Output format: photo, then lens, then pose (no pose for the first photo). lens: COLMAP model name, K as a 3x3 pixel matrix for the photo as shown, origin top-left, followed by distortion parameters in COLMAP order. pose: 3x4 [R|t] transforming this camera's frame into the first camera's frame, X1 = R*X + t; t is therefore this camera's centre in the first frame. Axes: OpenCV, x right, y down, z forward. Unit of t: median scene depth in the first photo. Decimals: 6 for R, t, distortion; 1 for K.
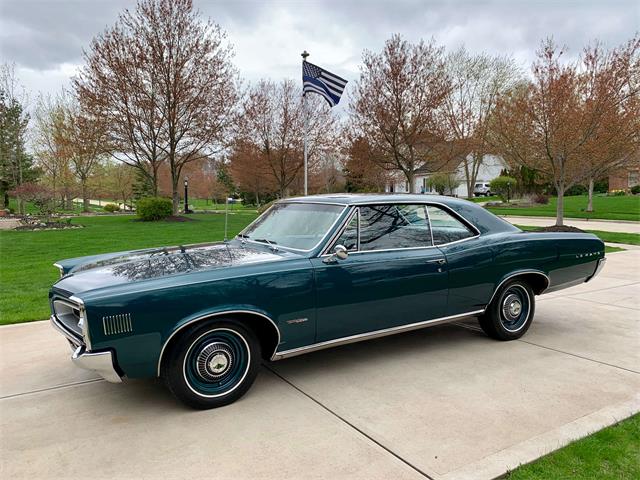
lens RADIAL K [[488.5, 0, 317.0], [0, 488.5, 237.0], [0, 0, 1]] dist [0.023661, -0.021018]
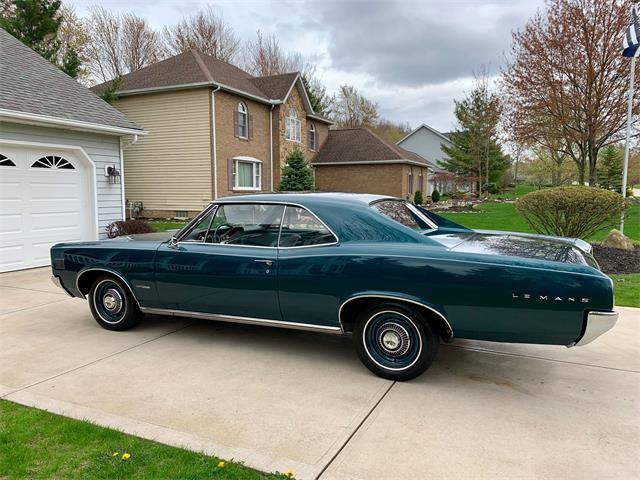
lens RADIAL K [[488.5, 0, 315.0], [0, 488.5, 246.9], [0, 0, 1]] dist [0.023661, -0.021018]
pose [[0.551056, 0.109740, -0.827221, 0.857066], [-0.066444, 0.993938, 0.087595, -0.057632], [0.831819, 0.006694, 0.555007, 0.408089]]
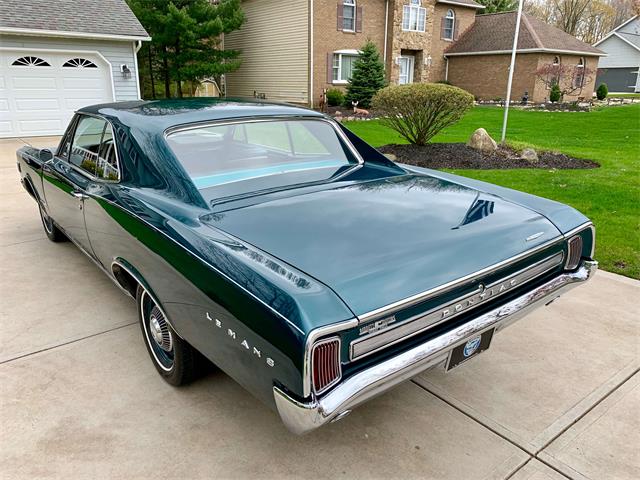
lens RADIAL K [[488.5, 0, 315.4], [0, 488.5, 237.7], [0, 0, 1]] dist [0.023661, -0.021018]
pose [[0.102935, 0.316623, -0.942950, 1.728761], [-0.078550, 0.947612, 0.309614, -0.166885], [0.991582, 0.042198, 0.122413, 1.545702]]
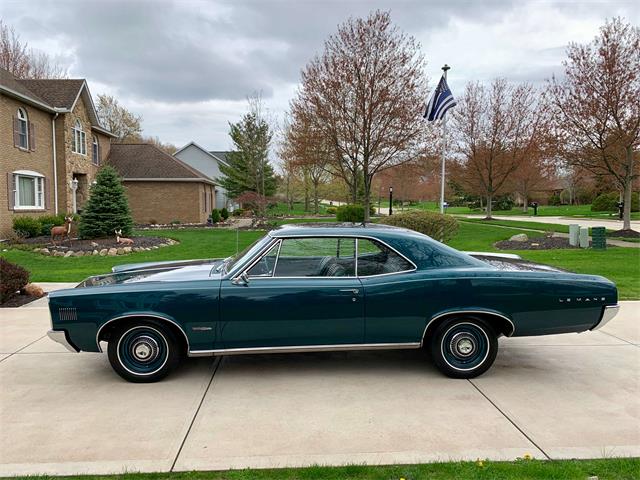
lens RADIAL K [[488.5, 0, 316.0], [0, 488.5, 238.7], [0, 0, 1]] dist [0.023661, -0.021018]
pose [[0.884449, 0.045916, -0.464373, 0.515874], [-0.045703, 0.998886, 0.011721, -0.058667], [0.464394, 0.010857, 0.885562, -0.000927]]
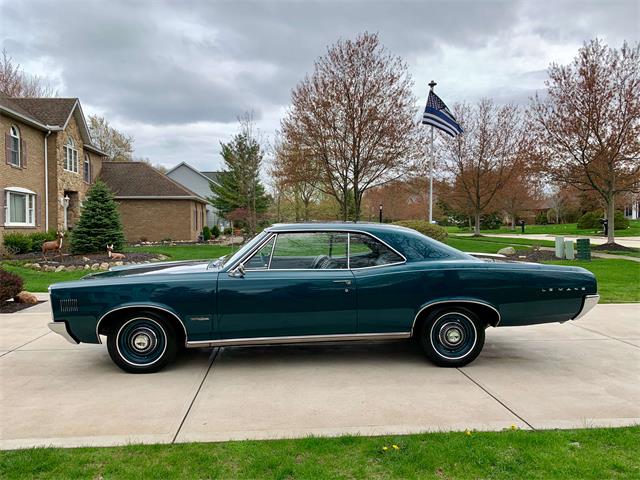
lens RADIAL K [[488.5, 0, 316.8], [0, 488.5, 238.6], [0, 0, 1]] dist [0.023661, -0.021018]
pose [[0.894206, 0.021601, -0.447135, 0.529461], [-0.040472, 0.998646, -0.032694, -0.009443], [0.445823, 0.047332, 0.893869, -0.034548]]
